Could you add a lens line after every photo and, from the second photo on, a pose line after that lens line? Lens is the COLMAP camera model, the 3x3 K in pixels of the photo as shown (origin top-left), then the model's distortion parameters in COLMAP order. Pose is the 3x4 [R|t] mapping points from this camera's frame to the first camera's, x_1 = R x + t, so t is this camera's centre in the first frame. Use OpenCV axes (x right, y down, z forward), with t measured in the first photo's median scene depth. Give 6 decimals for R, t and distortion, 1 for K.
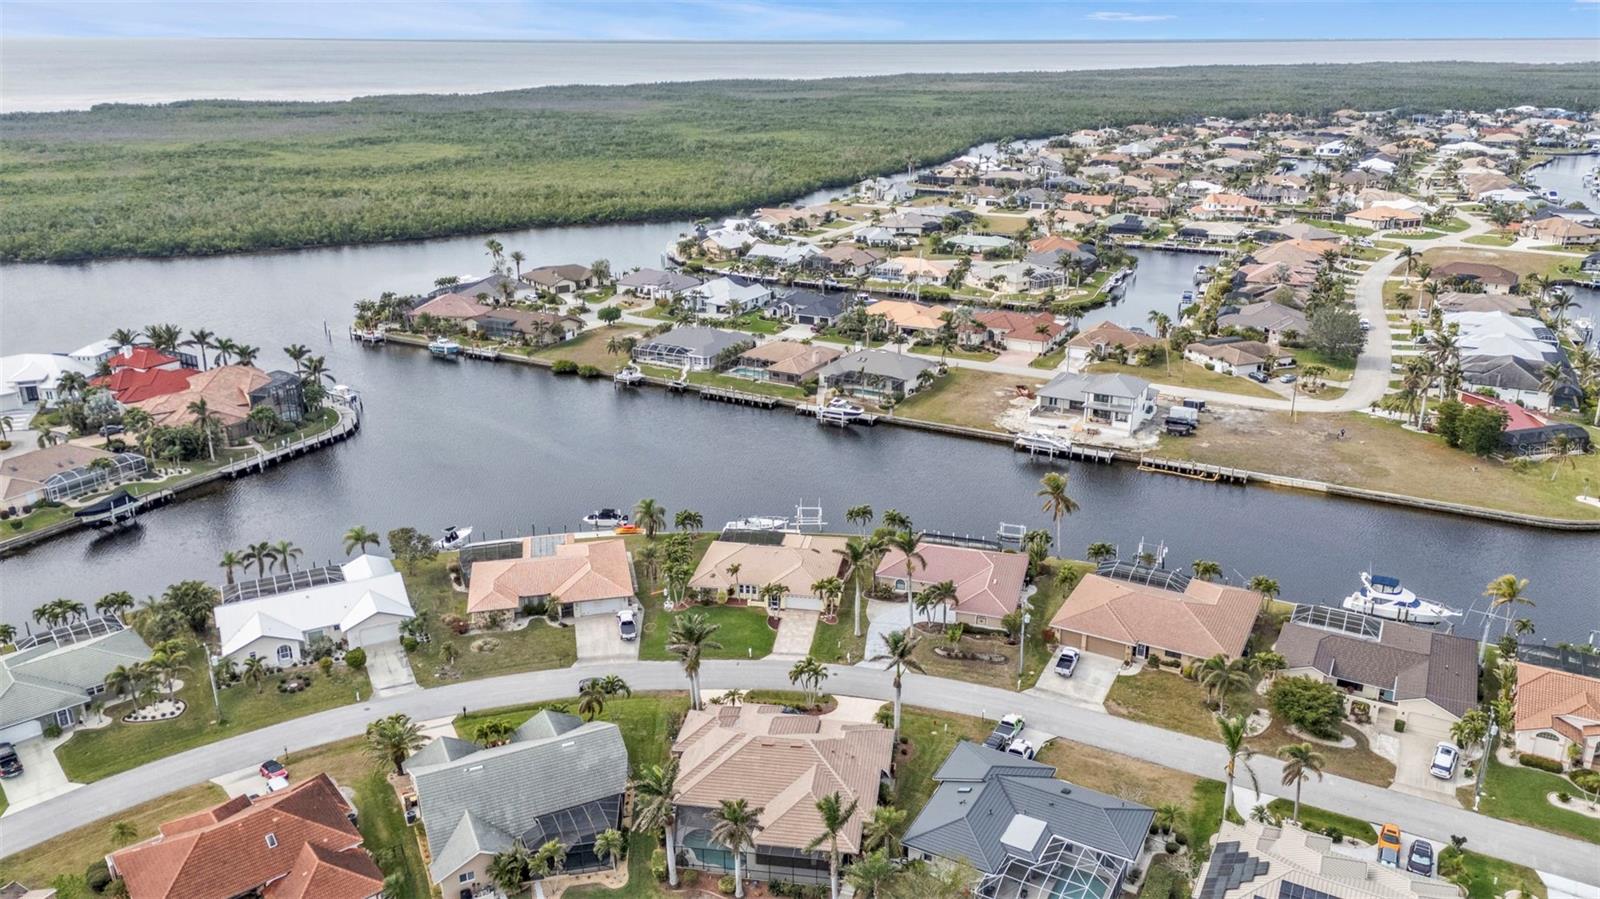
lens RADIAL K [[1178.4, 0, 800.0], [0, 1178.4, 449.5], [0, 0, 1]] dist [0.065085, -0.068079]
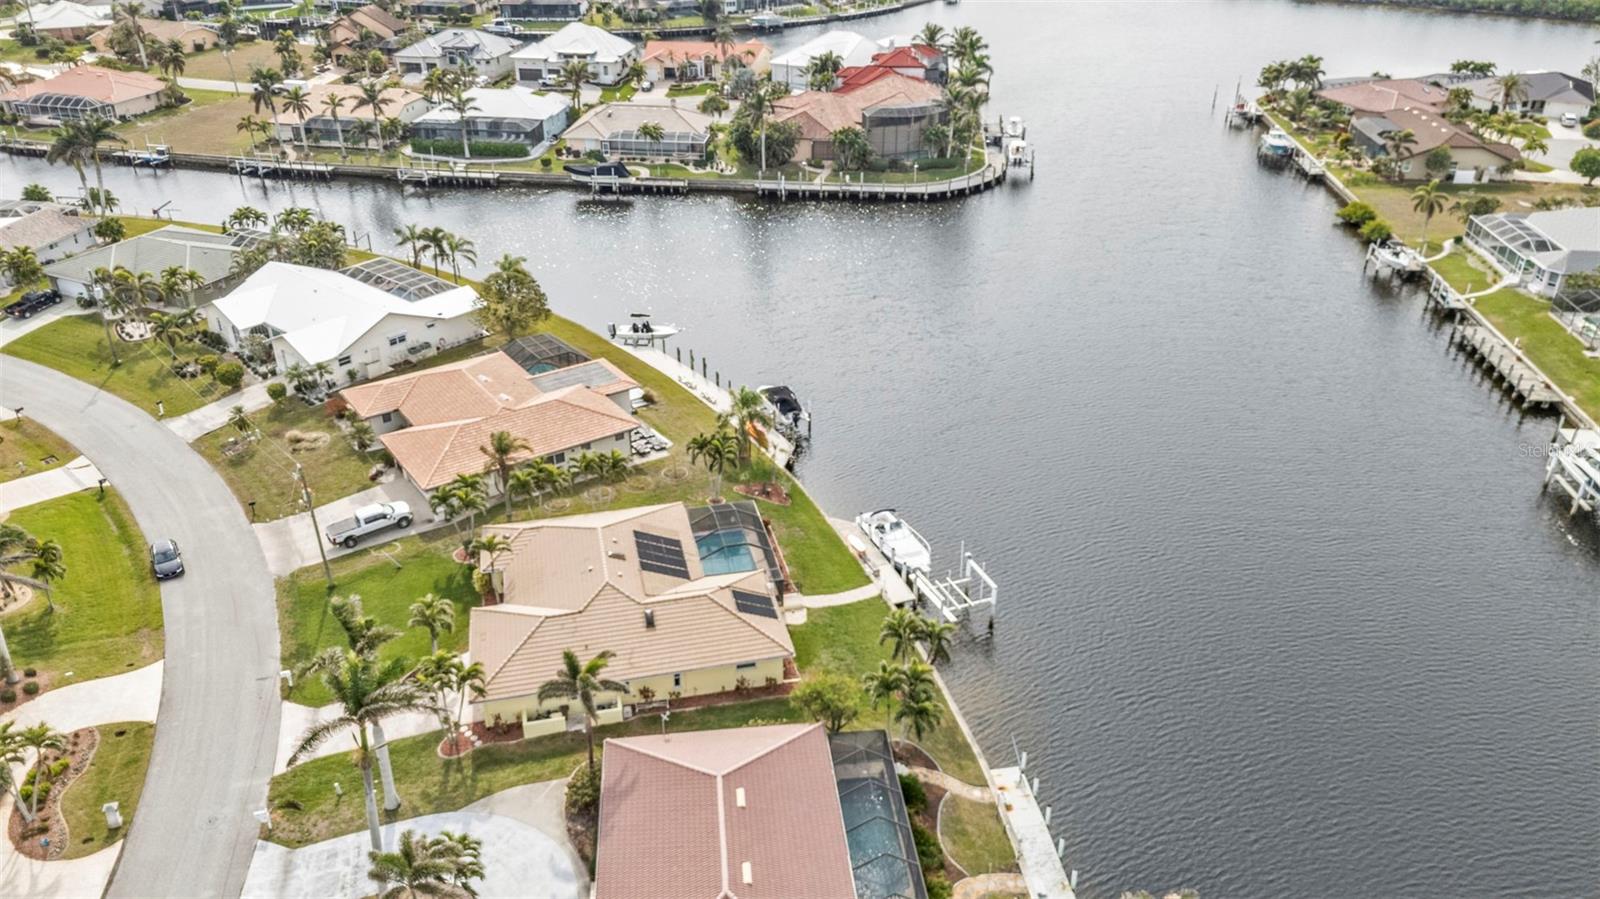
lens RADIAL K [[1178.4, 0, 800.0], [0, 1178.4, 449.5], [0, 0, 1]] dist [0.065085, -0.068079]
pose [[0.375499, 0.441662, -0.814823, 0.181055], [-0.303984, 0.889213, 0.341897, -0.068186], [0.875554, 0.119311, 0.468156, 0.402500]]
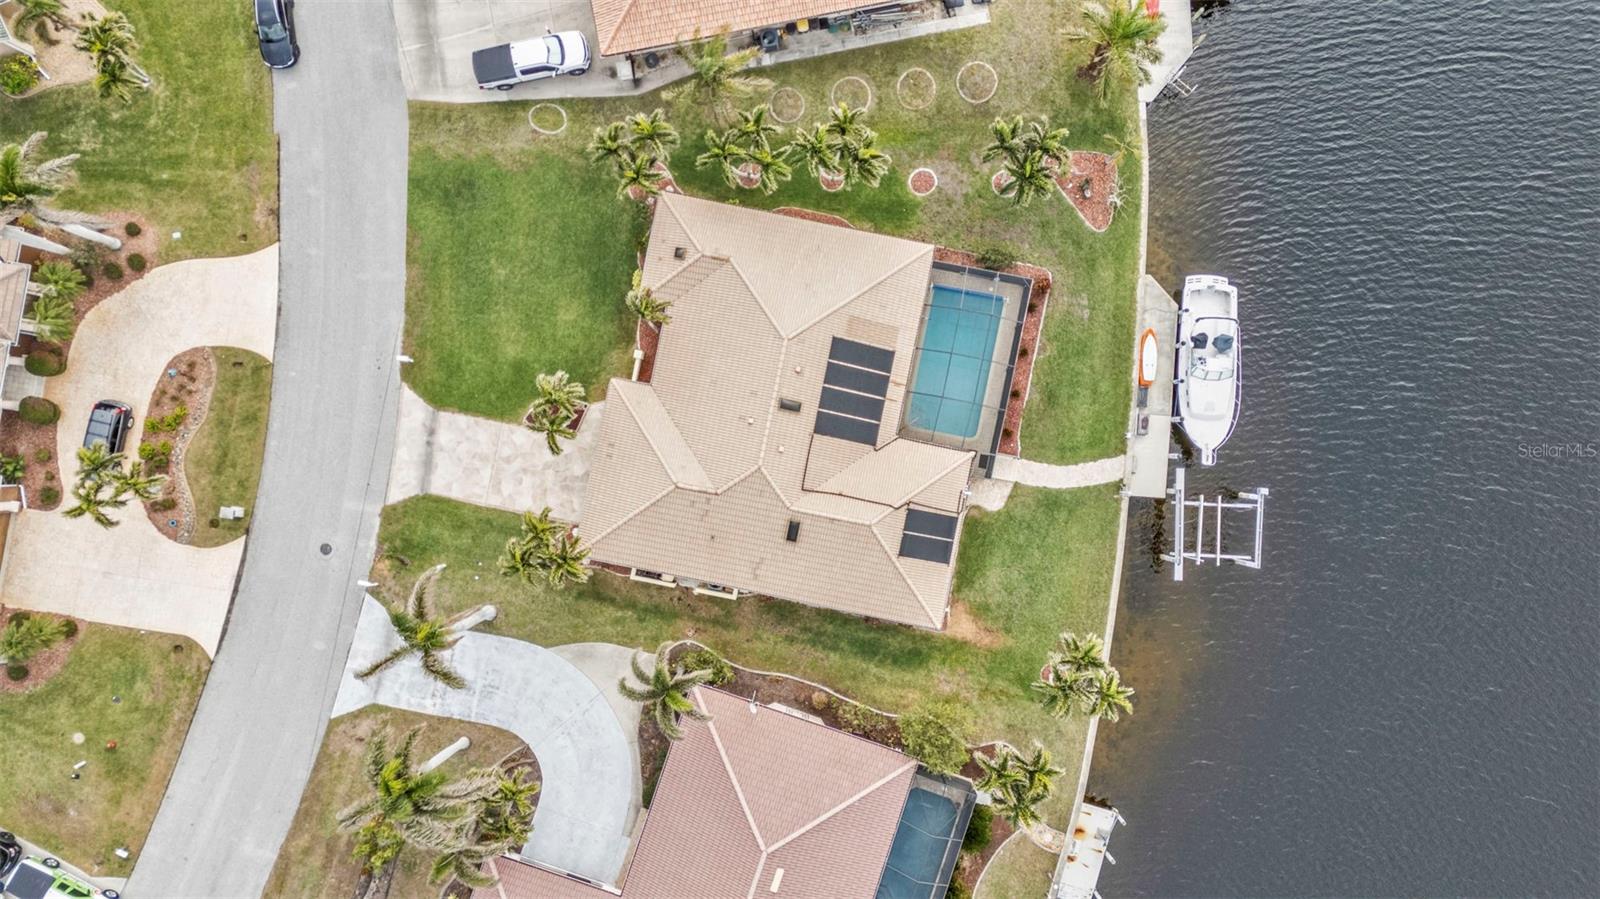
lens RADIAL K [[1178.4, 0, 800.0], [0, 1178.4, 449.5], [0, 0, 1]] dist [0.065085, -0.068079]
pose [[-0.043841, 0.999030, -0.004148, -0.003170], [-0.309085, -0.009615, 0.950986, -0.125074], [0.950023, 0.042975, 0.309206, 0.429573]]
